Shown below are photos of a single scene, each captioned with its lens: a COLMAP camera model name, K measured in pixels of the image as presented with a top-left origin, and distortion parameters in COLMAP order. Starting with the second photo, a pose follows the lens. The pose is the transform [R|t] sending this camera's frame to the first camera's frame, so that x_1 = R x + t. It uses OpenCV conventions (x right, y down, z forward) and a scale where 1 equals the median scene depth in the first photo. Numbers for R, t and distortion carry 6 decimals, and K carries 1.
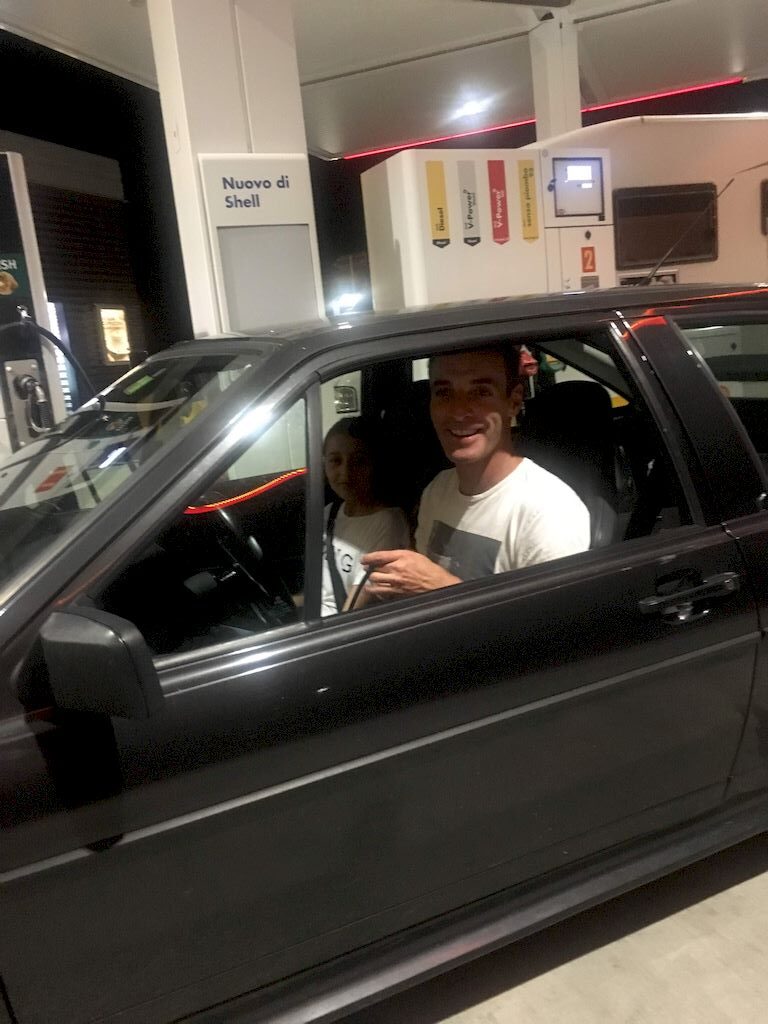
lens RADIAL K [[1149.0, 0, 333.1], [0, 1149.0, 511.8], [0, 0, 1]] dist [0.001430, 0.424065]
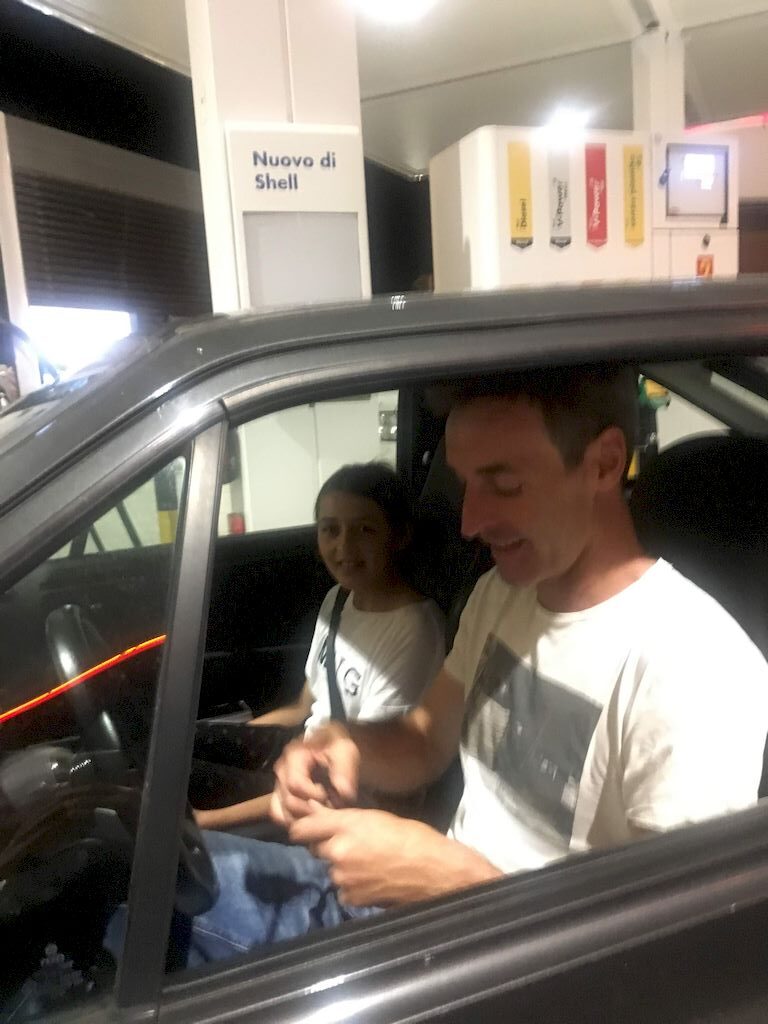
lens RADIAL K [[1149.0, 0, 333.1], [0, 1149.0, 511.8], [0, 0, 1]] dist [0.001430, 0.424065]
pose [[0.996992, 0.046117, -0.062297, 0.021180], [-0.047624, 0.998602, -0.022926, -0.020387], [0.061153, 0.025824, 0.997794, 0.192188]]
